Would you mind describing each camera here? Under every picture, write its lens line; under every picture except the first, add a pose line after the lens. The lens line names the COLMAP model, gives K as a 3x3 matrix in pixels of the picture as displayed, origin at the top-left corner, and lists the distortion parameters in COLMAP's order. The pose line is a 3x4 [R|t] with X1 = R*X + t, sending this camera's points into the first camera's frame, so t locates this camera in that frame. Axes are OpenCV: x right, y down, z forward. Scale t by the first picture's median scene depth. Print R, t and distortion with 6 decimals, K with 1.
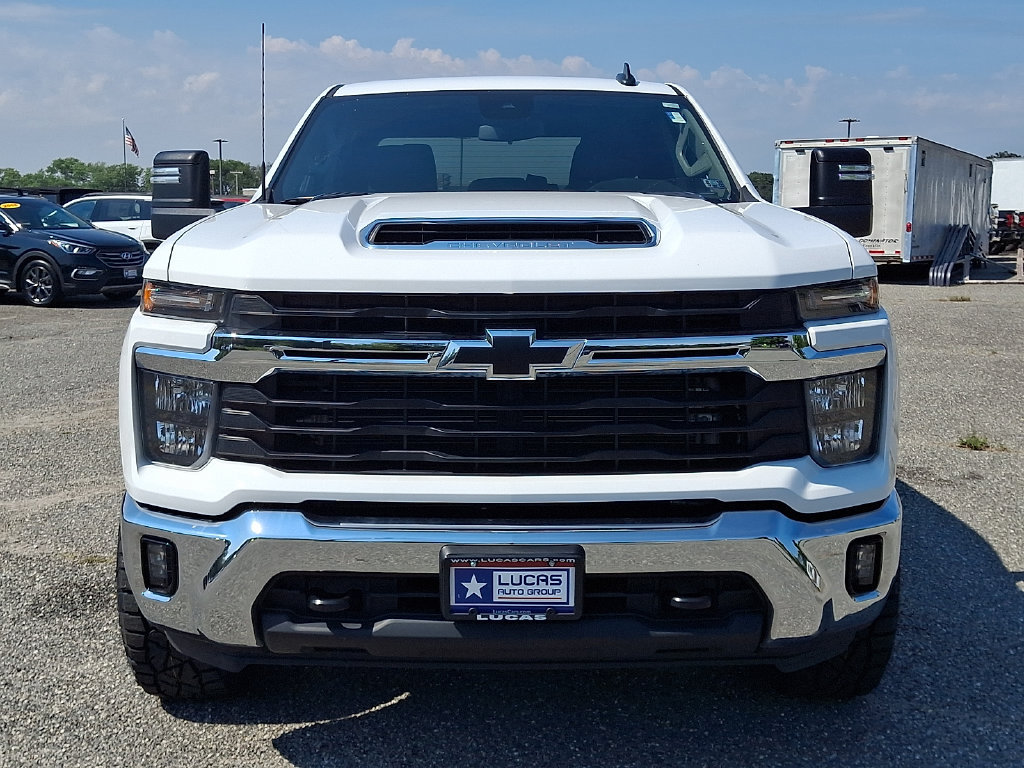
lens RADIAL K [[1168.7, 0, 296.4], [0, 1168.7, 354.9], [0, 0, 1]] dist [0.096895, 0.021823]
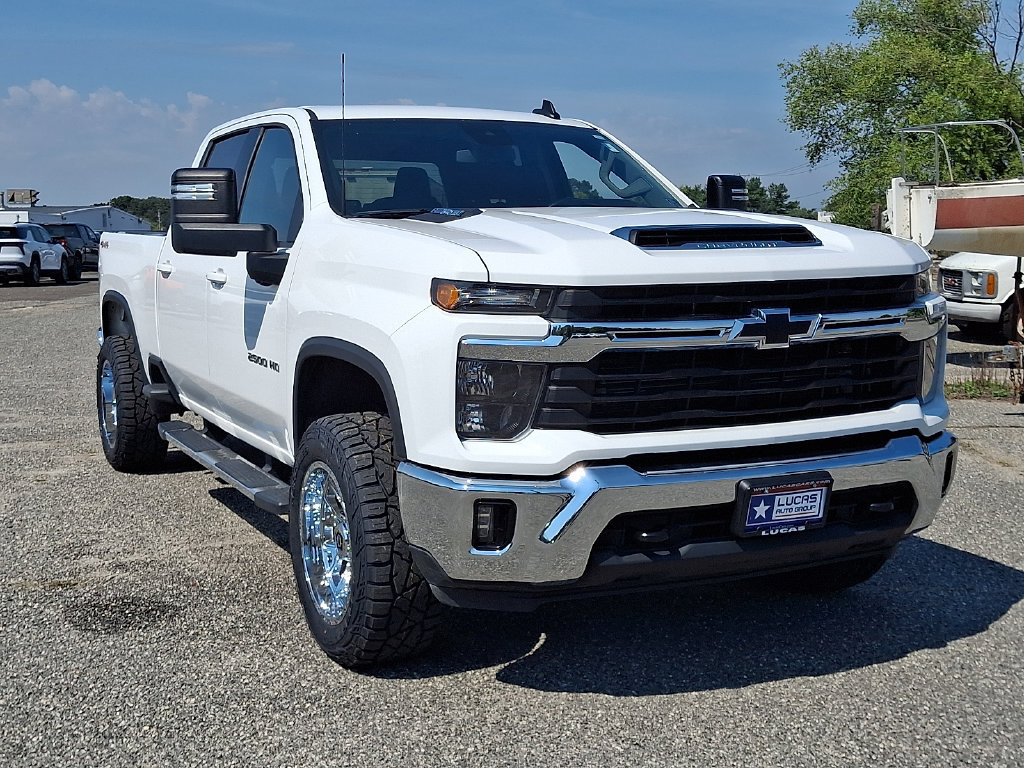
lens RADIAL K [[1168.7, 0, 296.4], [0, 1168.7, 354.9], [0, 0, 1]] dist [0.096895, 0.021823]
pose [[0.927305, -0.049353, 0.371038, -0.779211], [0.054179, 0.998528, -0.002589, 0.003379], [-0.370364, 0.022504, 0.928614, -0.024679]]
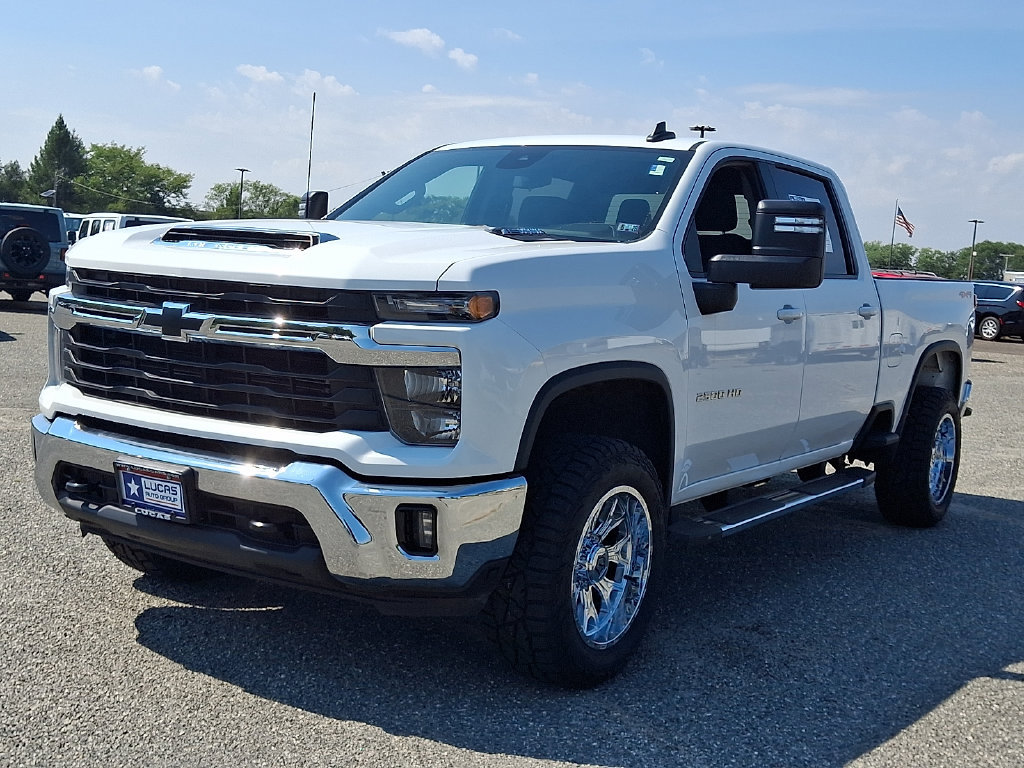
lens RADIAL K [[1091.9, 0, 461.3], [0, 1091.9, 385.1], [0, 0, 1]] dist [0.184893, -0.344571]
pose [[0.850603, 0.112360, -0.513663, 1.100822], [-0.128452, 0.991707, 0.004217, 0.023870], [0.509877, 0.062394, 0.857982, 0.077514]]
